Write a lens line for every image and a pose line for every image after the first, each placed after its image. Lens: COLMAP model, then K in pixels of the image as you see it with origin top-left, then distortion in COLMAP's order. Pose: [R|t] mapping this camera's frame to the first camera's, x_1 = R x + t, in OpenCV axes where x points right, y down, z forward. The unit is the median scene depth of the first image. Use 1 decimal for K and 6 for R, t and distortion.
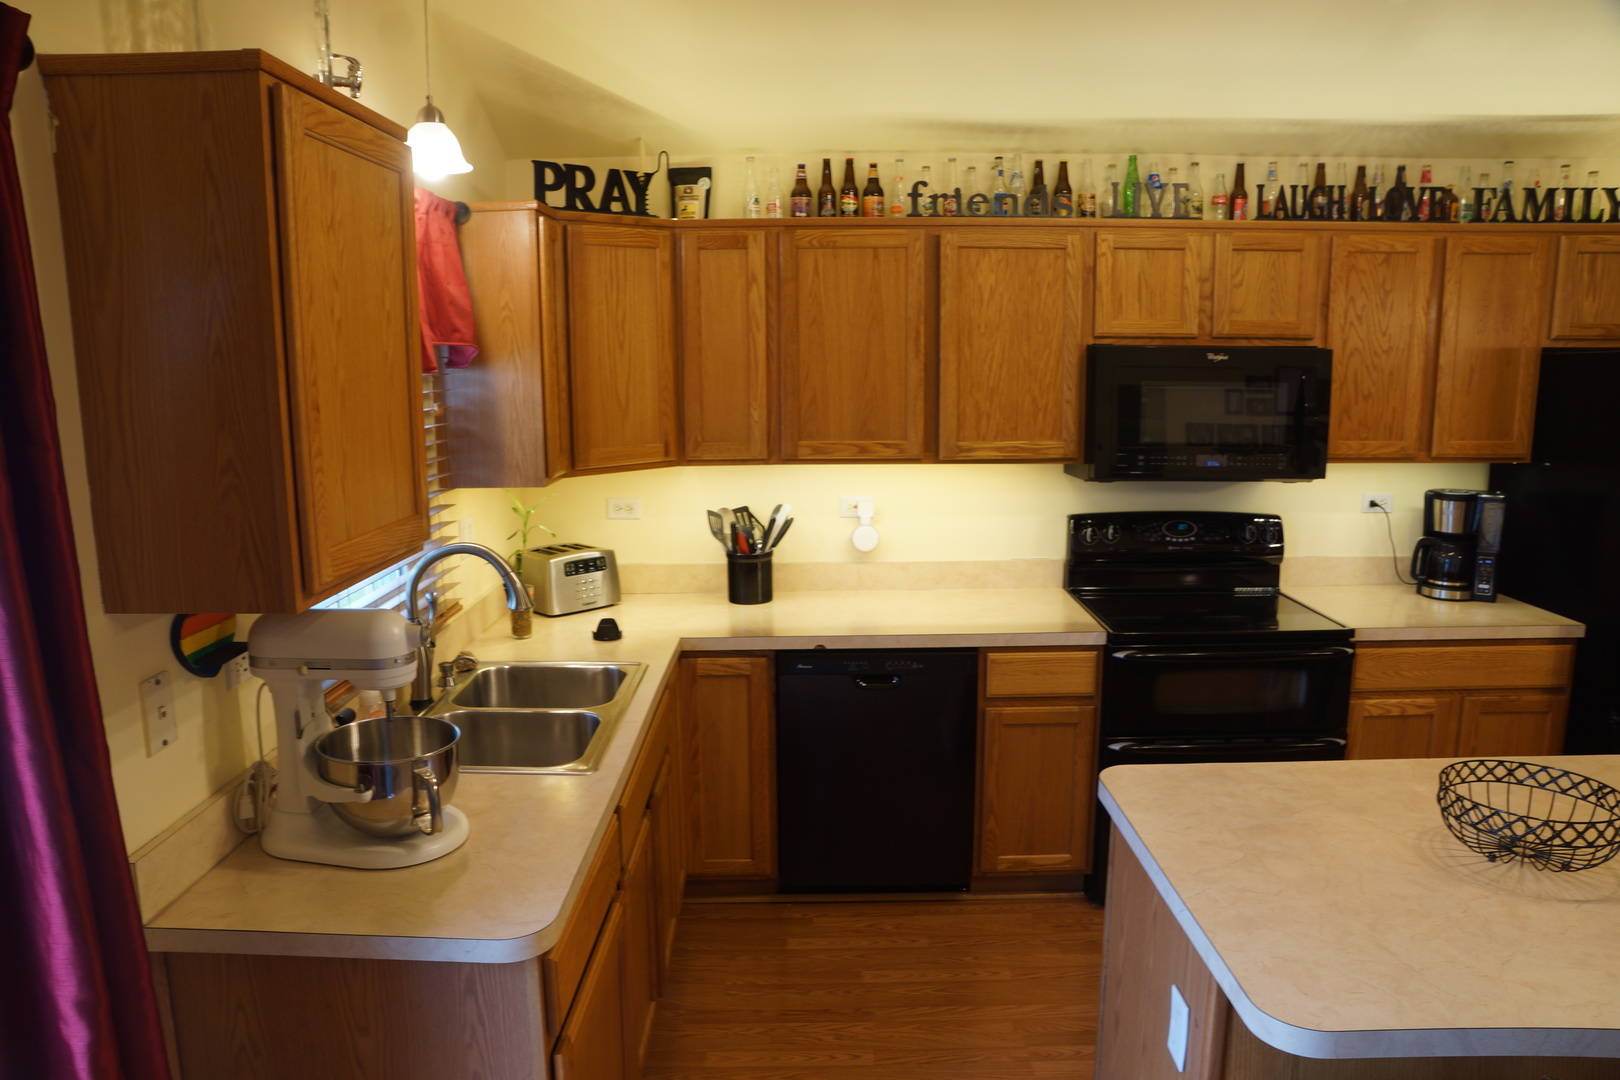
lens RADIAL K [[1122.8, 0, 804.6], [0, 1122.8, 547.6], [0, 0, 1]] dist [-0.167804, 0.121981]
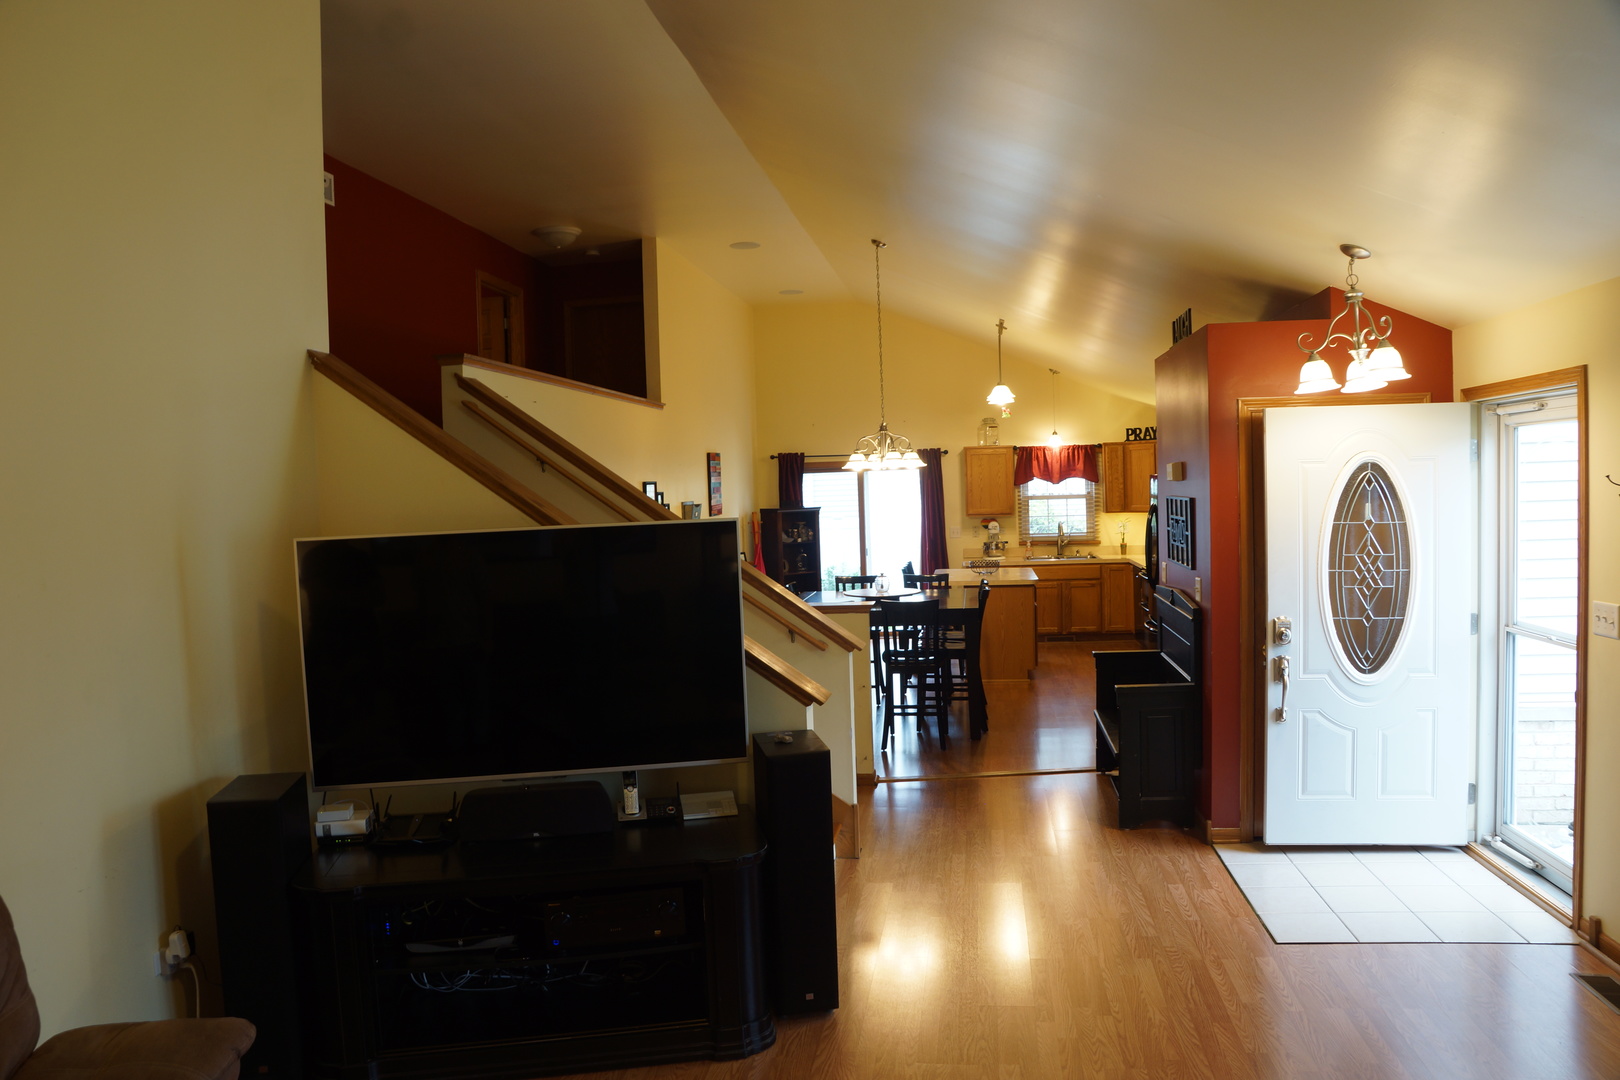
lens RADIAL K [[1132.4, 0, 800.7], [0, 1132.4, 549.3], [0, 0, 1]] dist [-0.165460, 0.123225]
pose [[-0.145736, 0.069114, -0.986906, 3.438875], [-0.137308, 0.986489, 0.089361, -0.119718], [0.979749, 0.148533, -0.134277, 0.432607]]
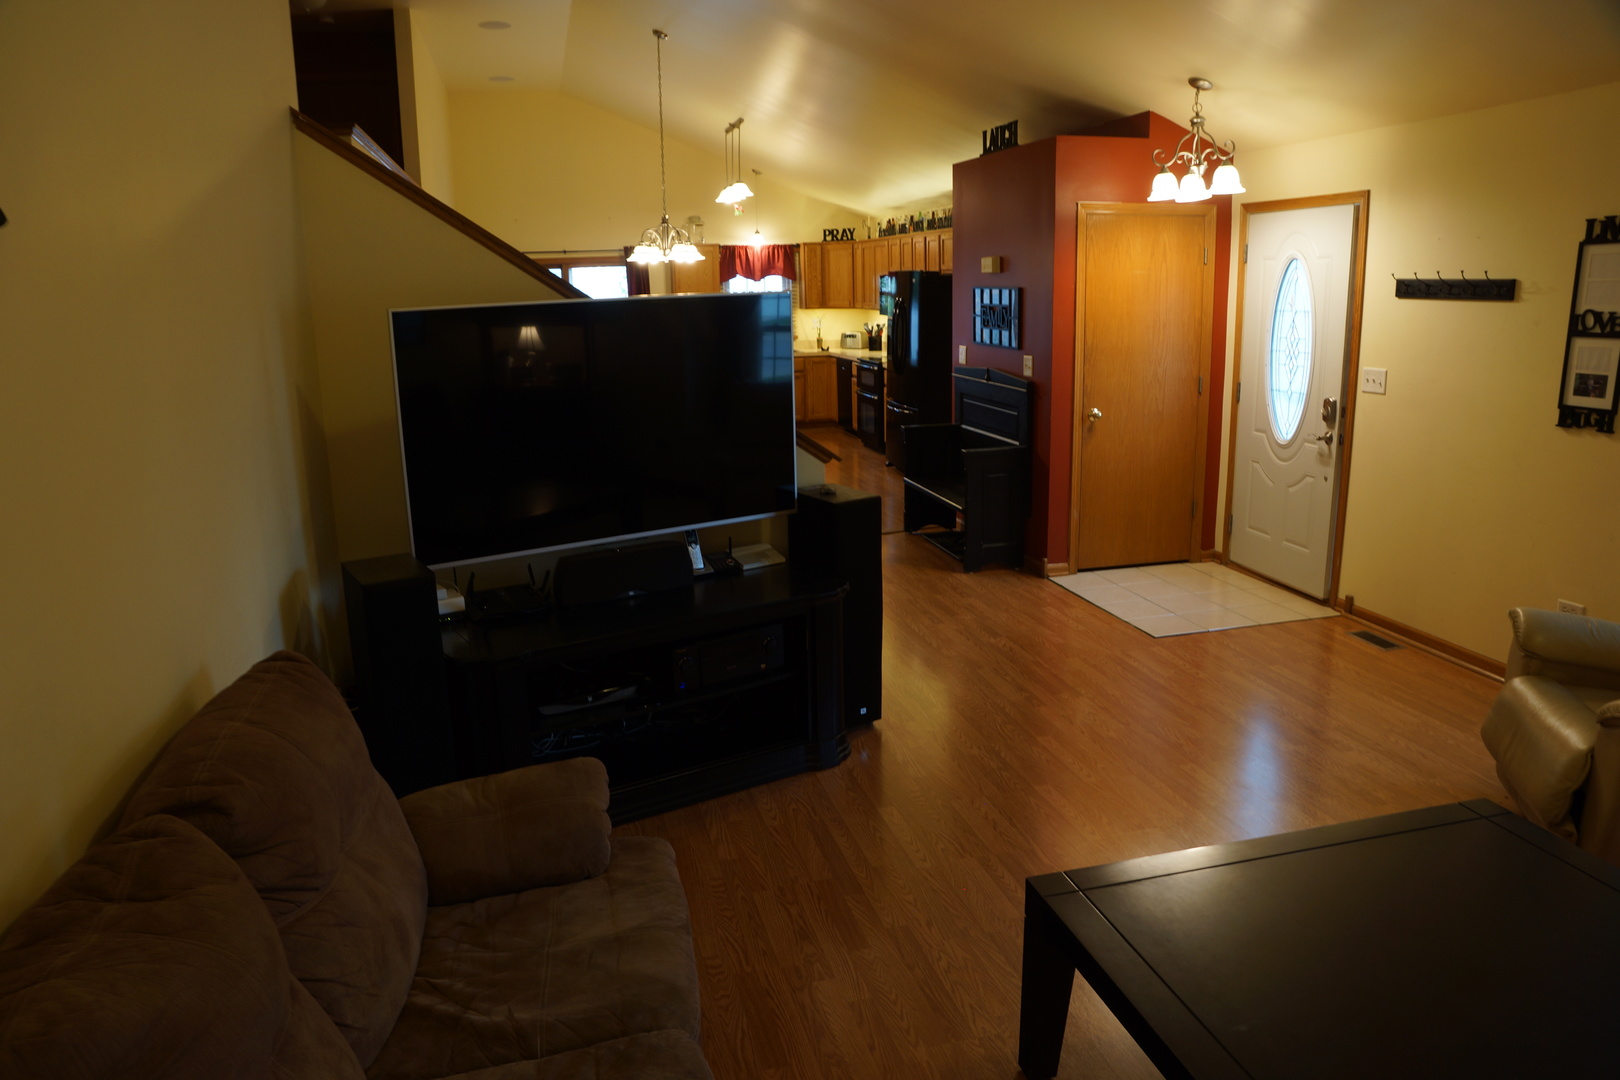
lens RADIAL K [[1132.4, 0, 800.7], [0, 1132.4, 549.3], [0, 0, 1]] dist [-0.165460, 0.123225]
pose [[0.239267, 0.230486, -0.943201, 3.549796], [-0.150935, 0.968437, 0.198364, -0.015551], [0.959151, 0.094900, 0.266503, -0.060946]]
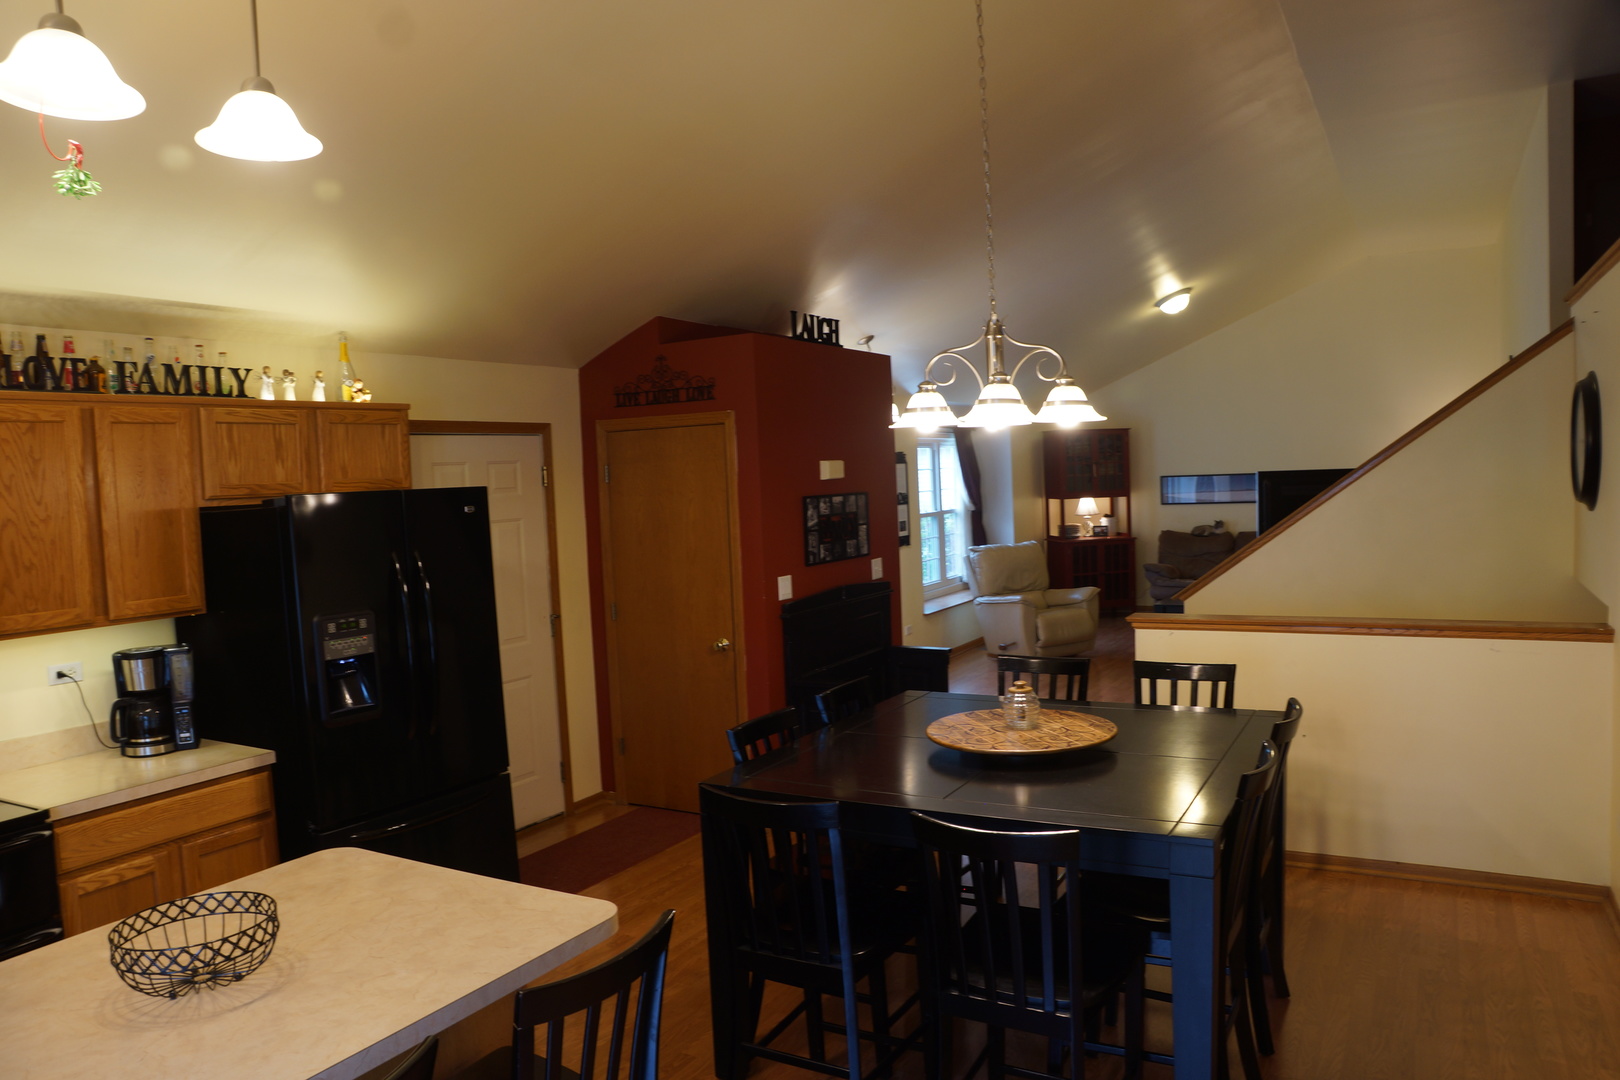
lens RADIAL K [[1129.5, 0, 803.1], [0, 1129.5, 549.0], [0, 0, 1]] dist [-0.168836, 0.122965]
pose [[0.493841, -0.068586, 0.866843, 0.034726], [0.188383, 0.981648, -0.029653, 0.003040], [-0.848901, 0.177942, 0.497699, -0.071217]]
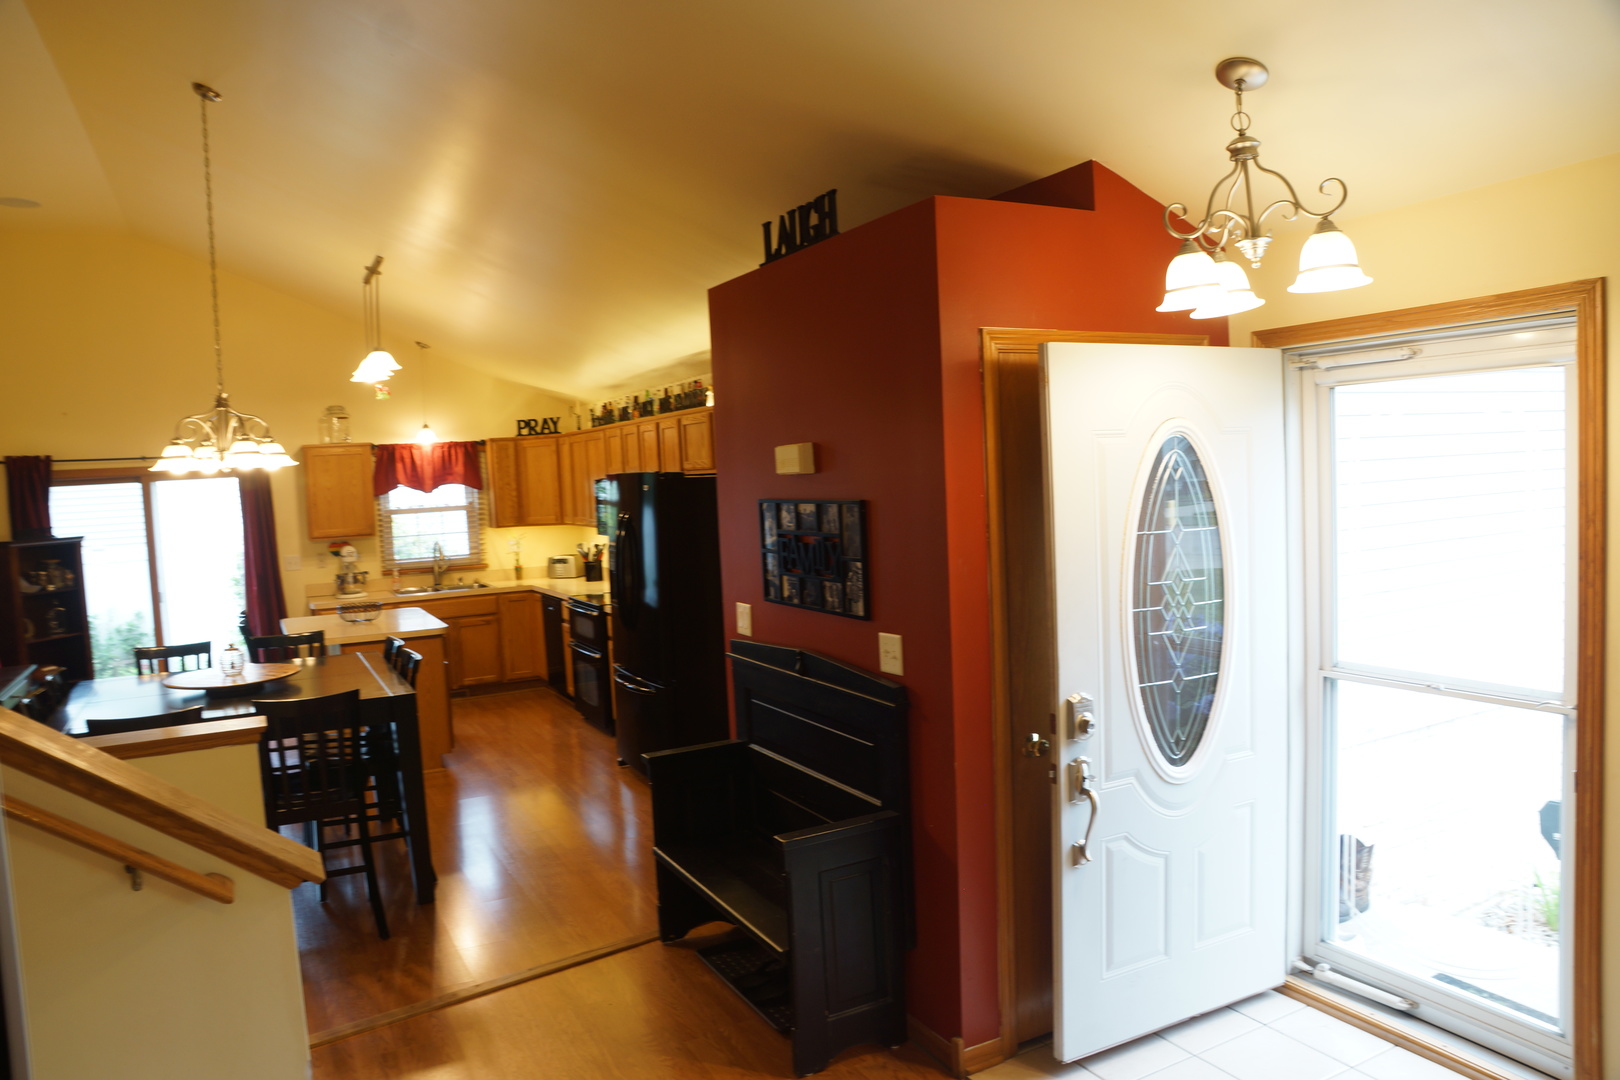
lens RADIAL K [[1129.5, 0, 803.1], [0, 1129.5, 549.0], [0, 0, 1]] dist [-0.168836, 0.122965]
pose [[0.468195, 0.050550, -0.882178, 2.586195], [-0.111464, 0.993766, -0.002213, -0.076506], [0.876567, 0.099367, 0.470911, 0.257553]]
